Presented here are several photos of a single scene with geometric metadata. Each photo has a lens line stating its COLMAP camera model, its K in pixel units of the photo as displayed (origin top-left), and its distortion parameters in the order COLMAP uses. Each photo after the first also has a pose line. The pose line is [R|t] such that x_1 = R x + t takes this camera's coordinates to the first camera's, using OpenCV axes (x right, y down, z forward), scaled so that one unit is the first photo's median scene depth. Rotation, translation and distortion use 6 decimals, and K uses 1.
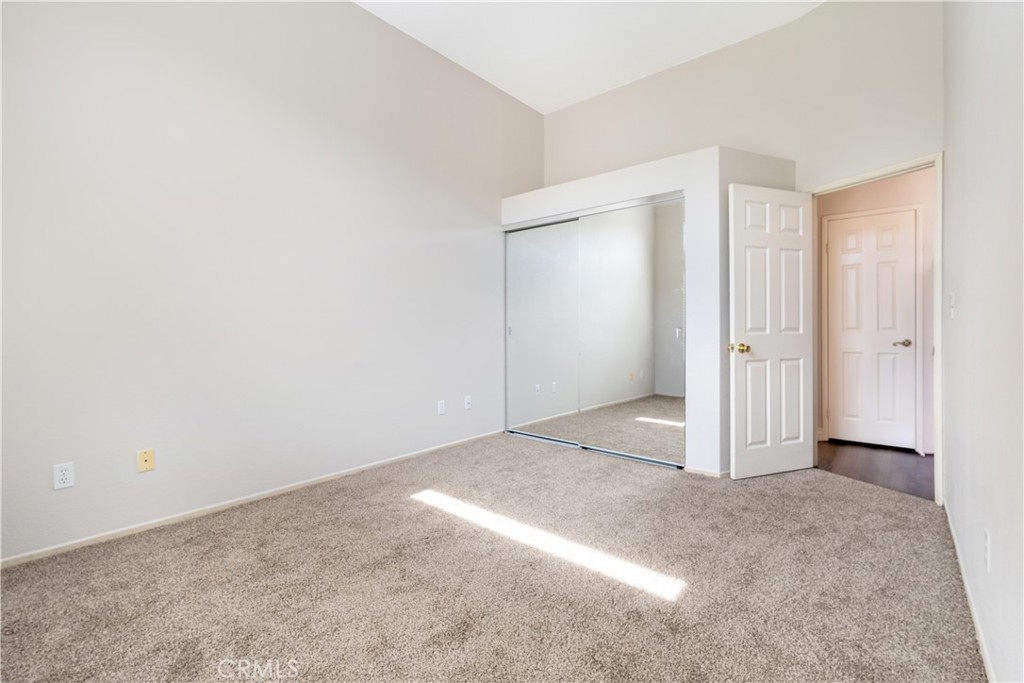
lens RADIAL K [[458.5, 0, 511.9], [0, 458.5, 337.6], [0, 0, 1]] dist [-0.000042, -0.000222]
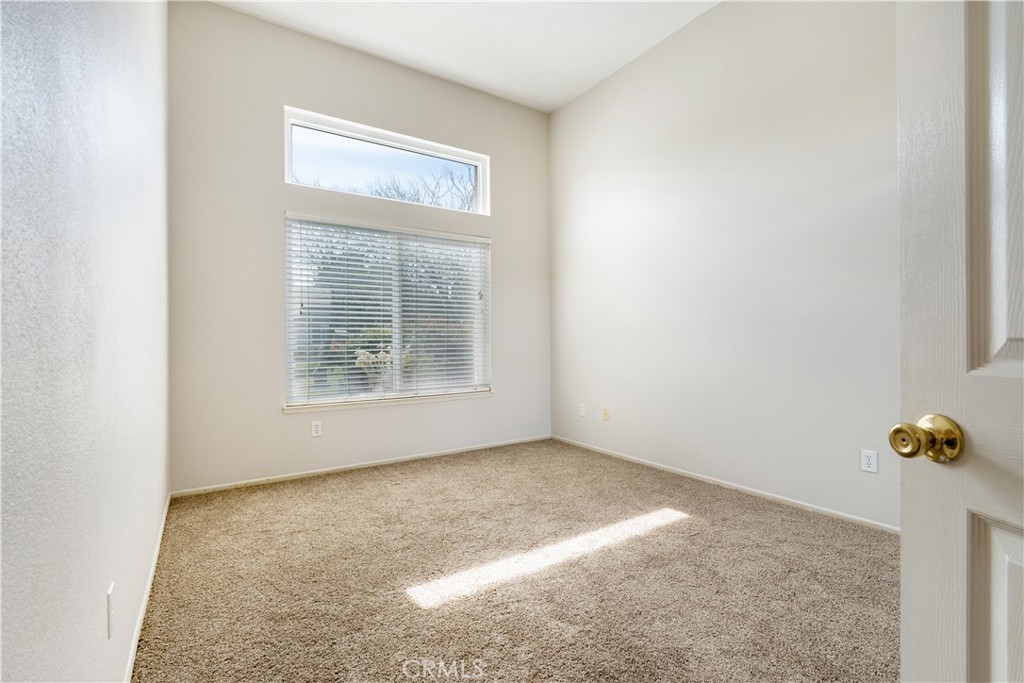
lens RADIAL K [[458.5, 0, 511.9], [0, 458.5, 337.6], [0, 0, 1]] dist [-0.000042, -0.000222]
pose [[-0.277812, 0.002075, -0.960633, 0.867411], [-0.007828, 0.999960, 0.004424, -0.025420], [0.960604, 0.008749, -0.277785, 1.010163]]
